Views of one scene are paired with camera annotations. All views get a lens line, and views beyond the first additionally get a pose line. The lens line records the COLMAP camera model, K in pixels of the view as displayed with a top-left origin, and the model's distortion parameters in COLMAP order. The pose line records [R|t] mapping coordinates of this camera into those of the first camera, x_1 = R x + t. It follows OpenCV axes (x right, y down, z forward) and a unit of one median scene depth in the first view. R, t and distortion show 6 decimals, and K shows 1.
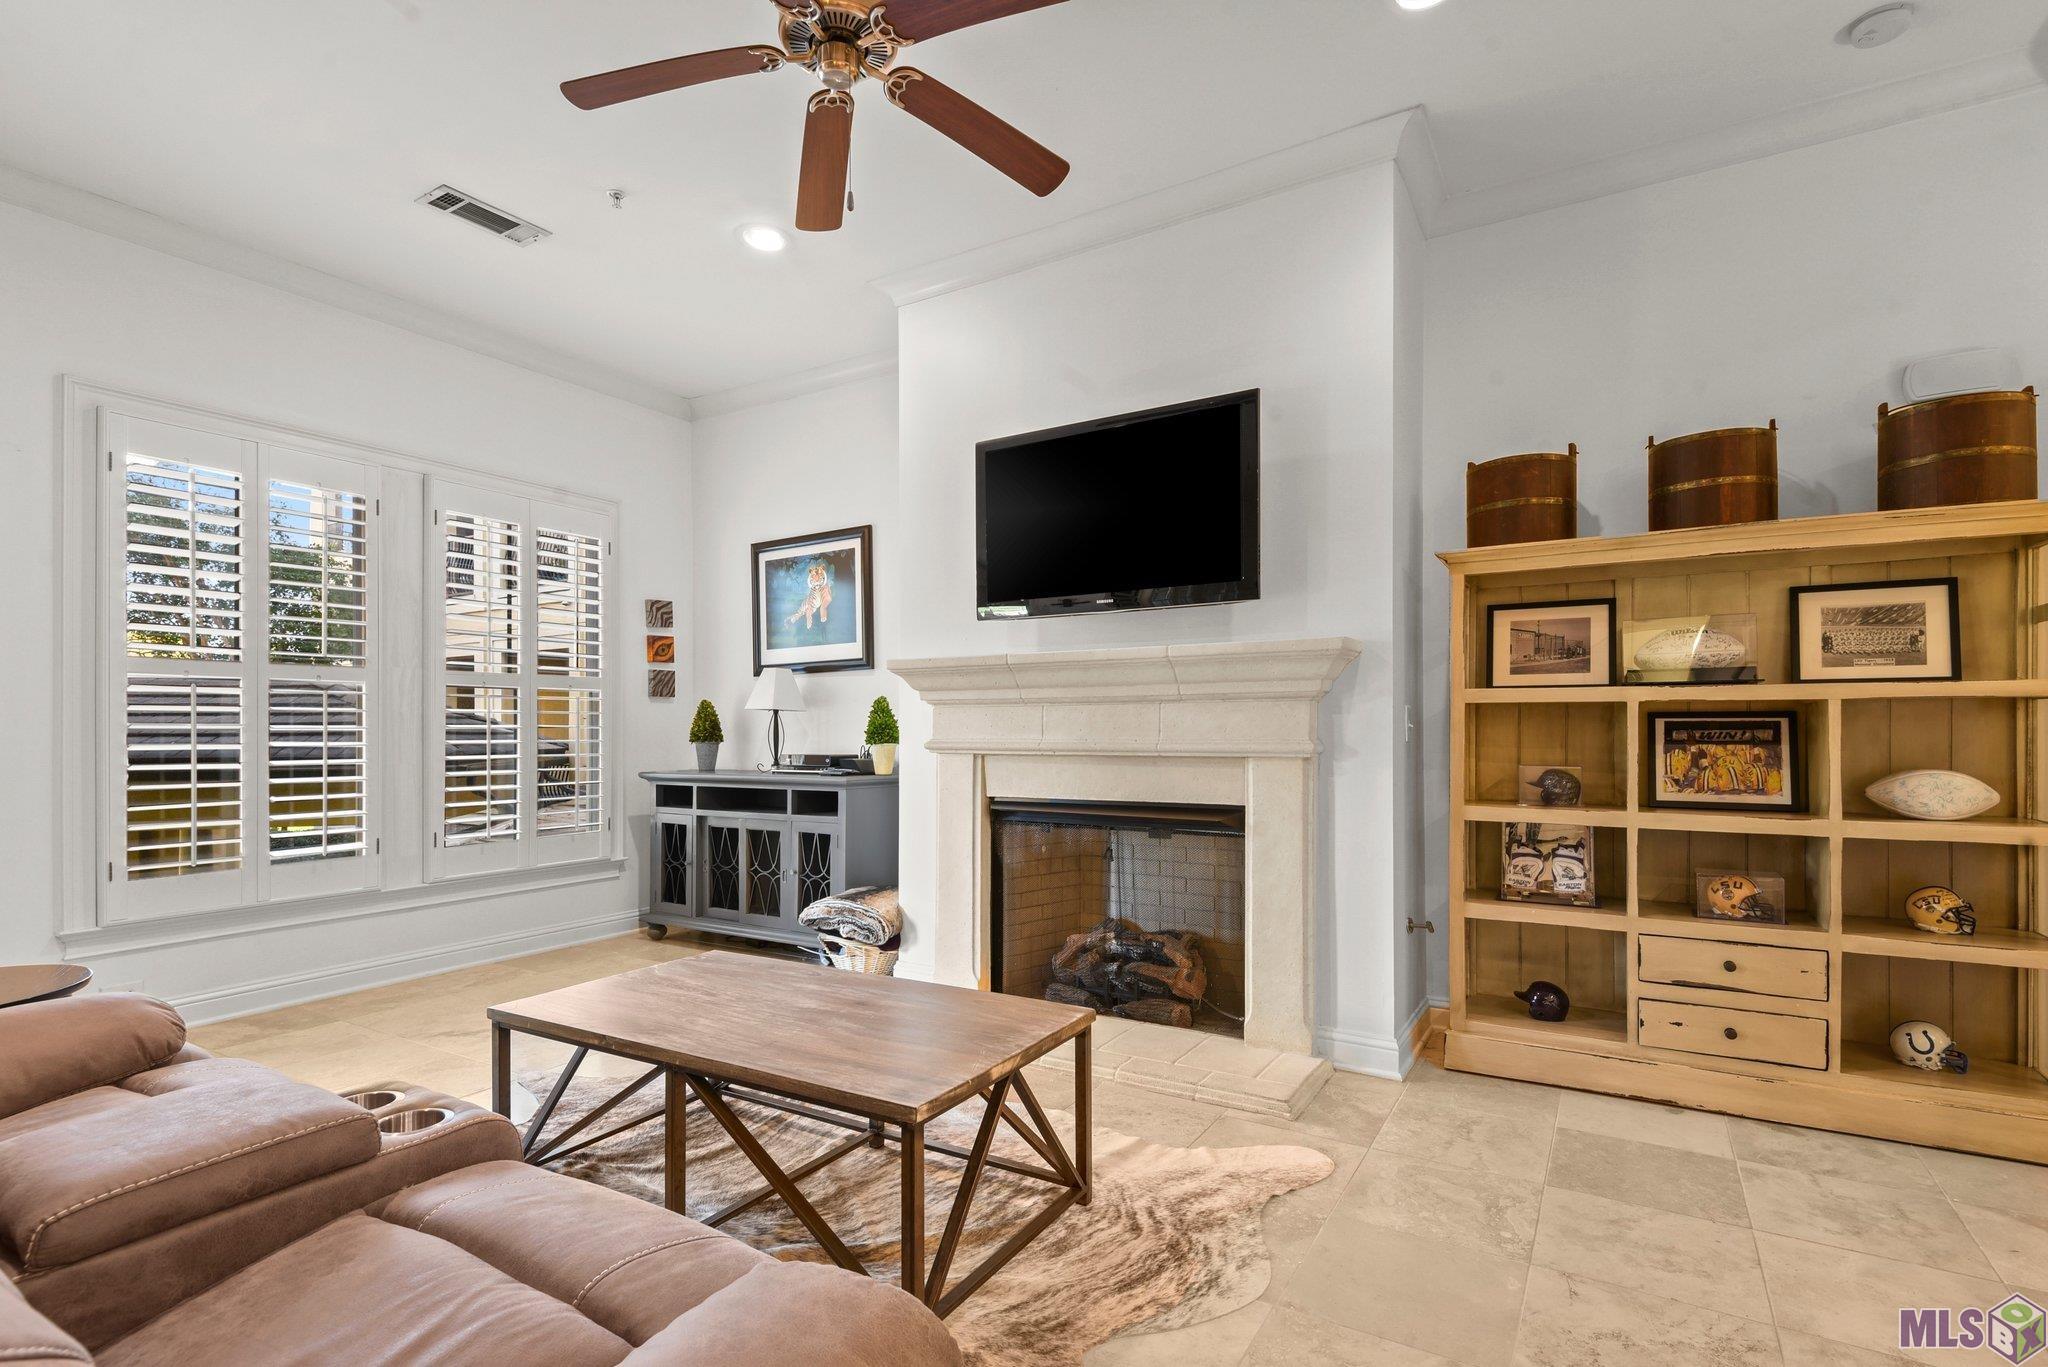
lens RADIAL K [[969.5, 0, 1050.8], [0, 969.5, 725.6], [0, 0, 1]] dist [0.003280, 0.000163]
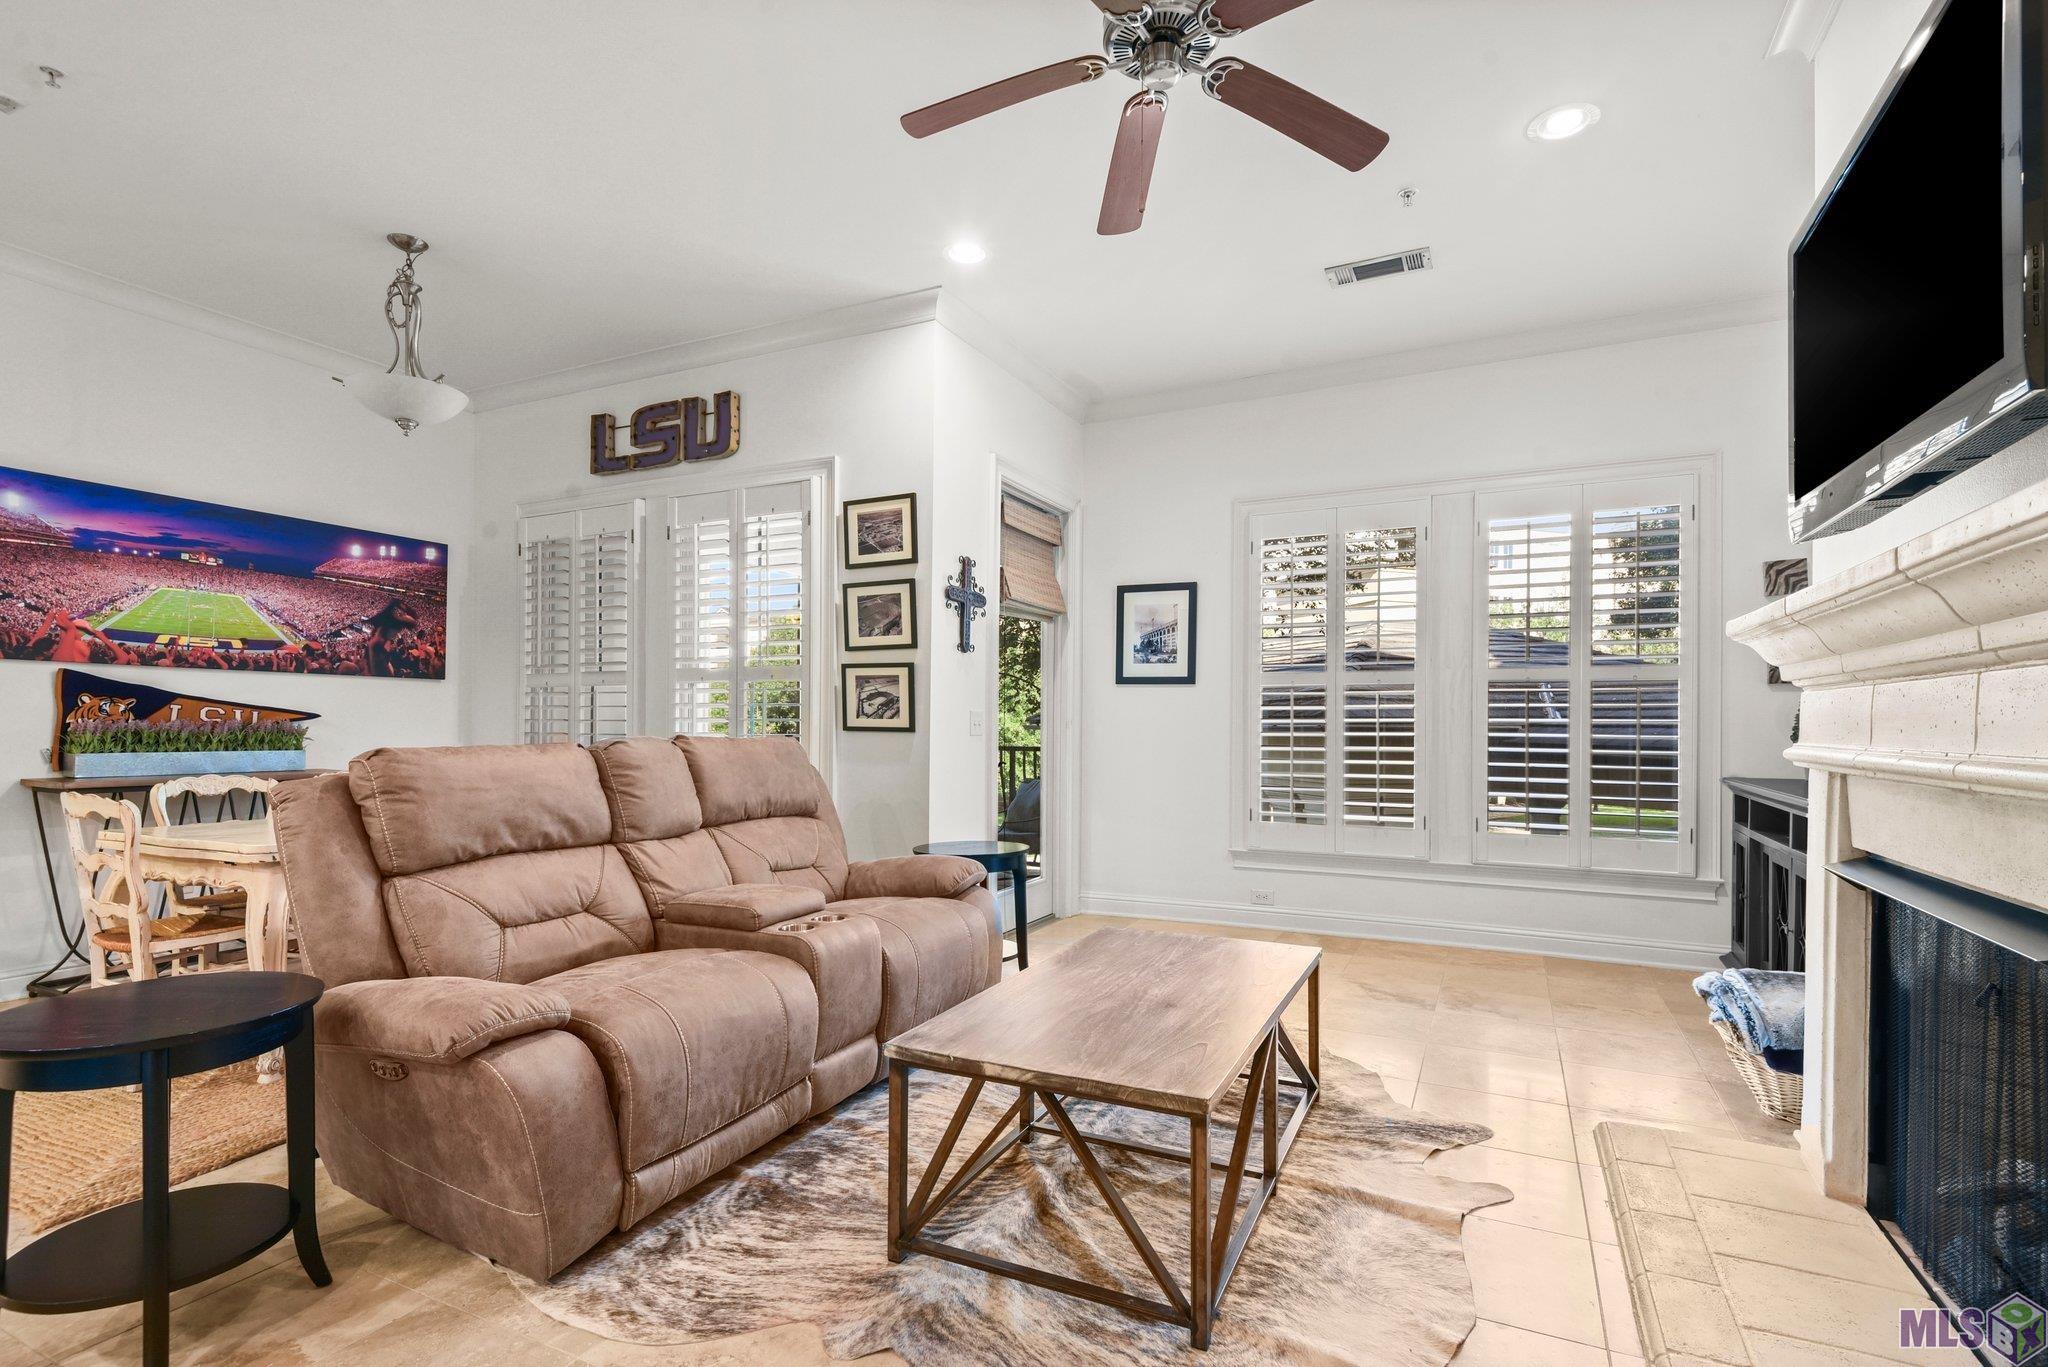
lens RADIAL K [[969.5, 0, 1050.8], [0, 969.5, 725.6], [0, 0, 1]] dist [0.003280, 0.000163]
pose [[0.073346, 0.005346, -0.997292, 0.544953], [0.000602, 0.999985, 0.005405, -0.000831], [0.997306, -0.000997, 0.073341, 0.573425]]
